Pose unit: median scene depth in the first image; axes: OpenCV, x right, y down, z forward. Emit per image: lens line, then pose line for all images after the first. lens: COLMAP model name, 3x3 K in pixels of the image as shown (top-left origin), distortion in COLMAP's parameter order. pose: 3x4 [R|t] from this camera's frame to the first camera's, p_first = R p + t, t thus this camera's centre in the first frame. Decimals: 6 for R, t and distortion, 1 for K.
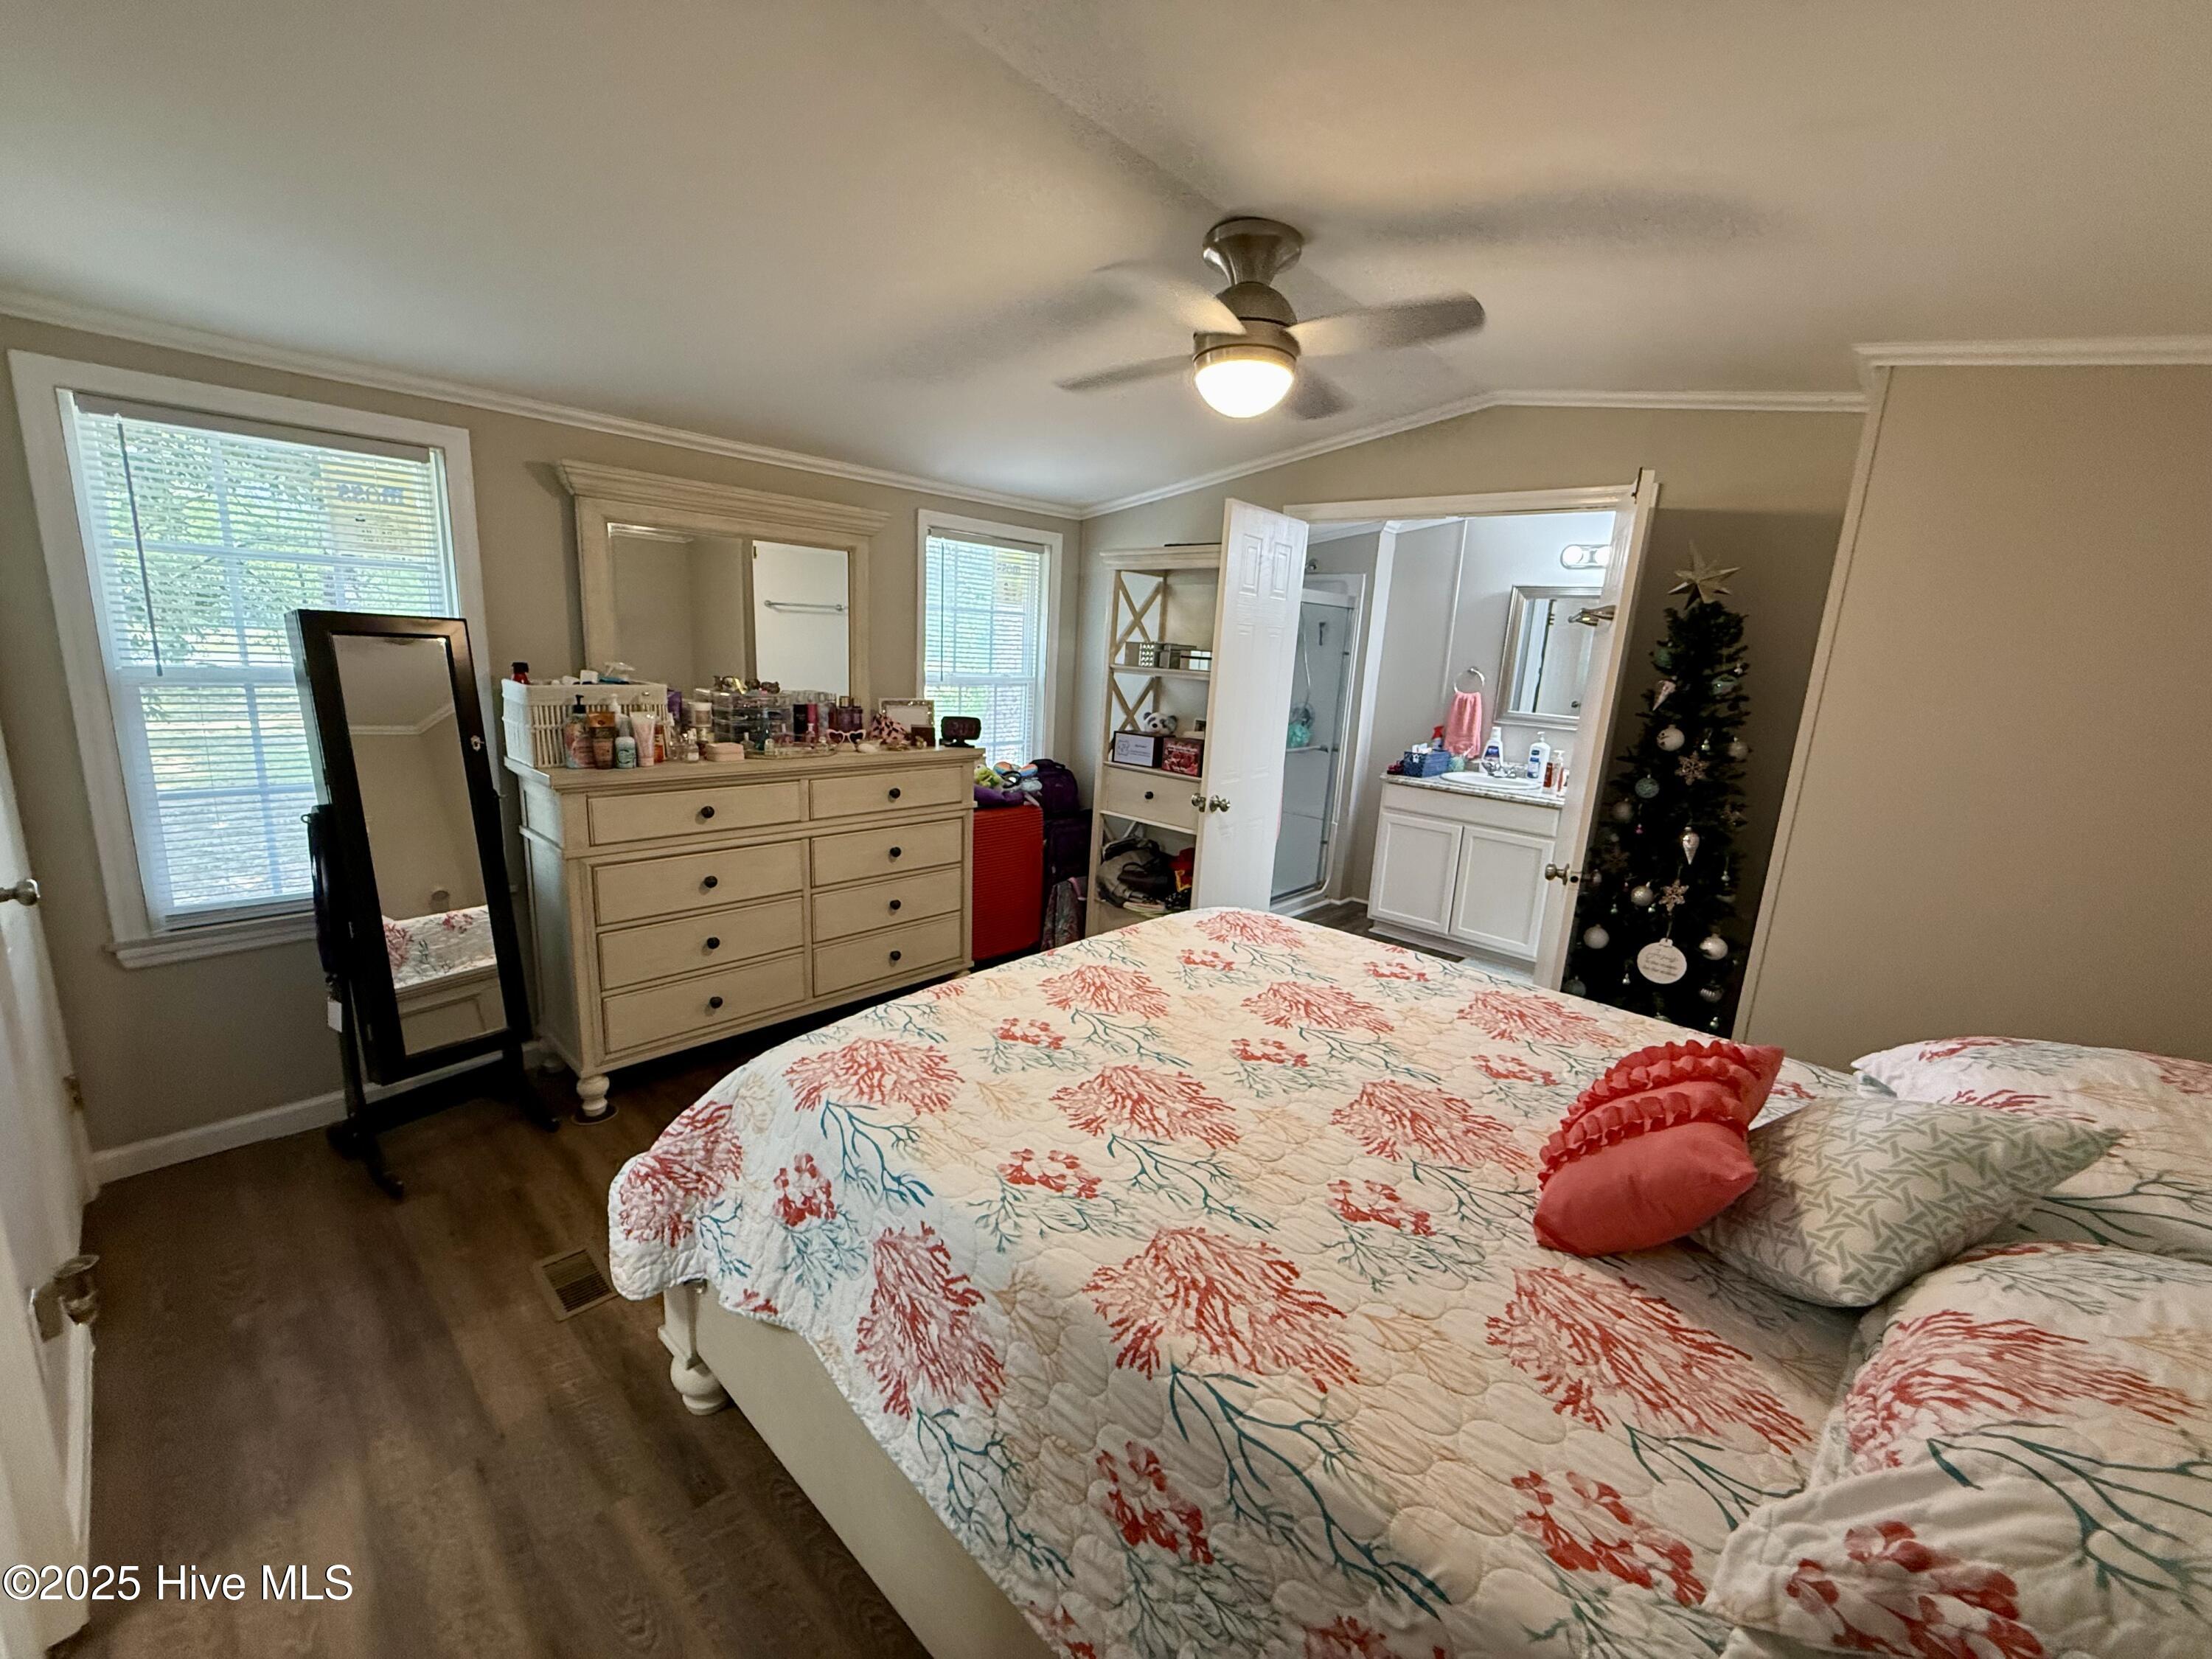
lens RADIAL K [[885.2, 0, 1097.6], [0, 885.2, 827.3], [0, 0, 1]] dist [0.000637, 0.000012]
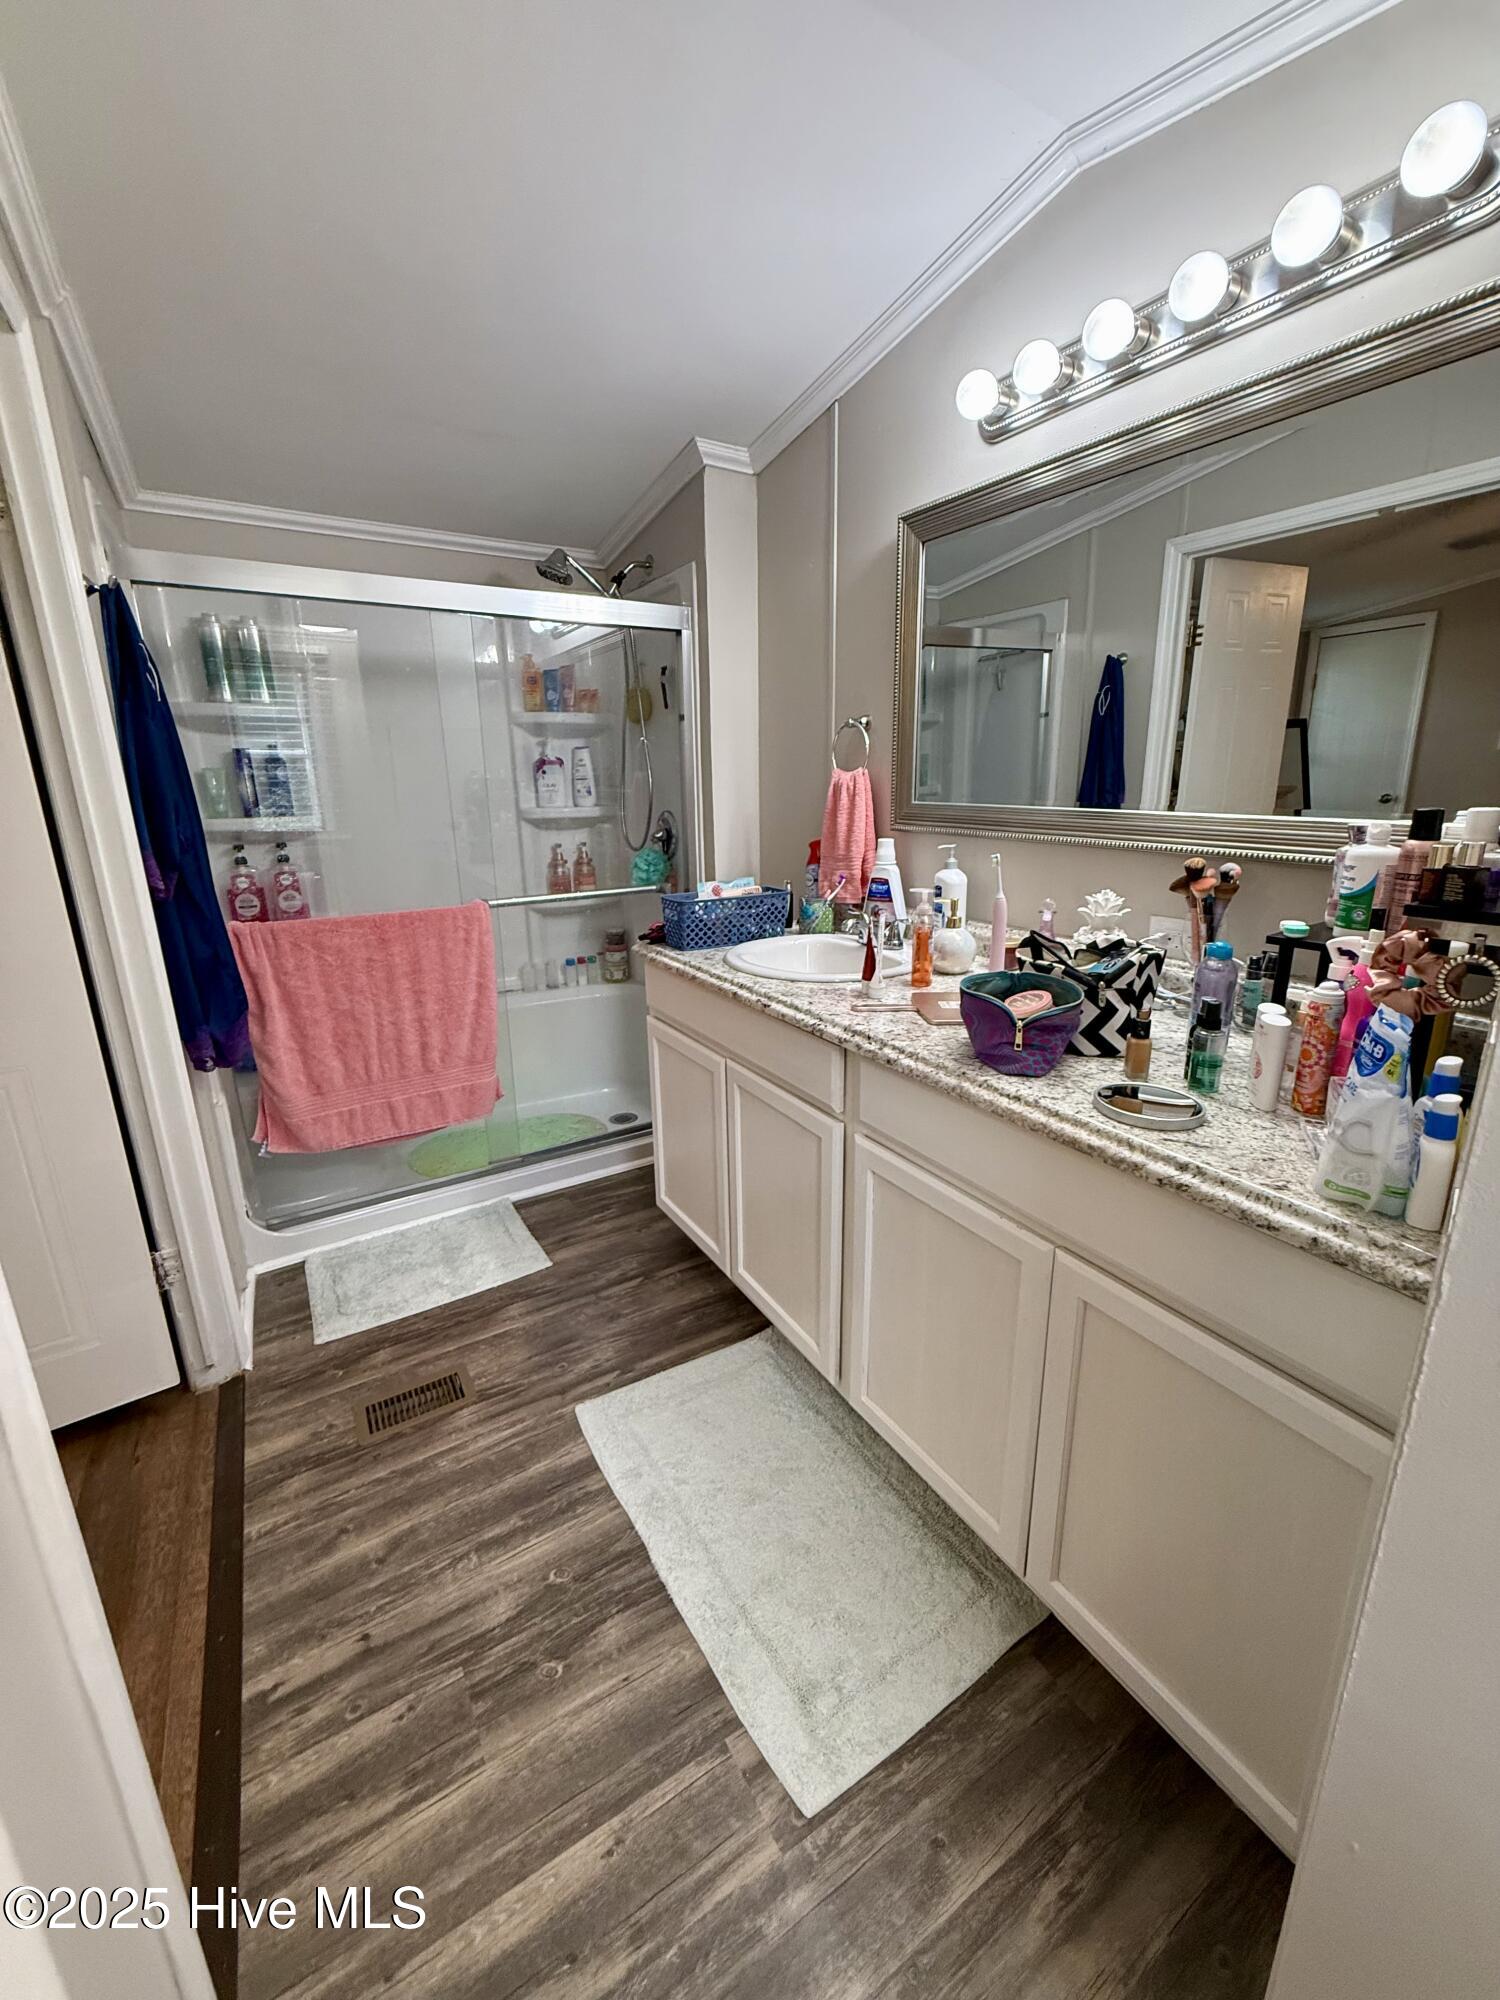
lens RADIAL K [[800.4, 0, 750.0], [0, 800.4, 1000.0], [0, 0, 1]] dist [0.000637, 0.000012]
pose [[0.962854, 0.009112, -0.269868, 1.179887], [0.007949, 0.998041, 0.062060, -0.127286], [0.269905, -0.061900, 0.960895, 1.326767]]
